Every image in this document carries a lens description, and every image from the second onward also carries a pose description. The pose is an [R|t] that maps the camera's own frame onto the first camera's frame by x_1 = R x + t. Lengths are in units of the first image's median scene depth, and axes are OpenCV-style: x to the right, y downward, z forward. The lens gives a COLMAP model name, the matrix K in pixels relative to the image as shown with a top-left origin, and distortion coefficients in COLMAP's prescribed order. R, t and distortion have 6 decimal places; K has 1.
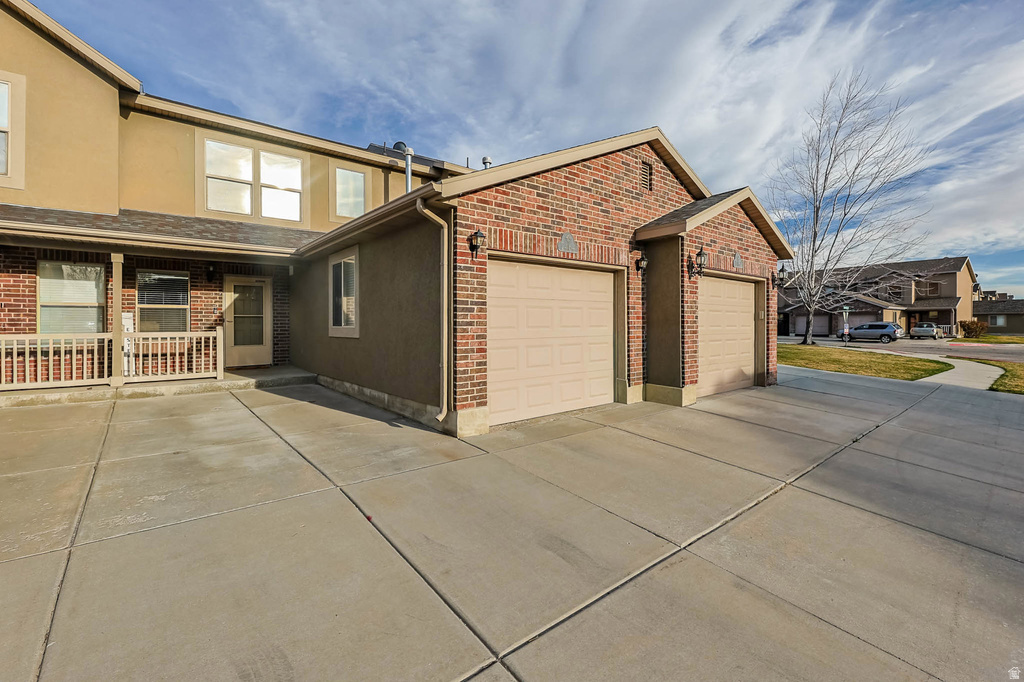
lens RADIAL K [[424.8, 0, 519.6], [0, 424.8, 321.8], [0, 0, 1]] dist [-0.000417, -0.000869]
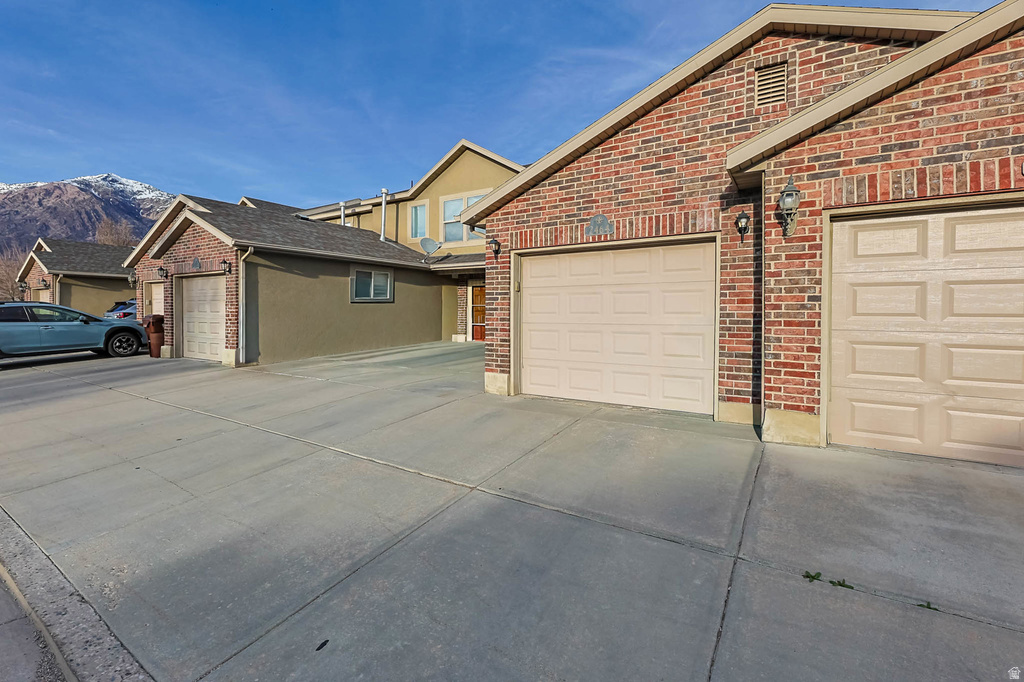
lens RADIAL K [[424.8, 0, 523.7], [0, 424.8, 316.5], [0, 0, 1]] dist [-0.000417, -0.000869]
pose [[0.357366, 0.010713, -0.933903, 1.016882], [-0.002199, 0.999941, 0.010628, 0.011101], [0.933962, -0.001744, 0.357369, 0.534595]]
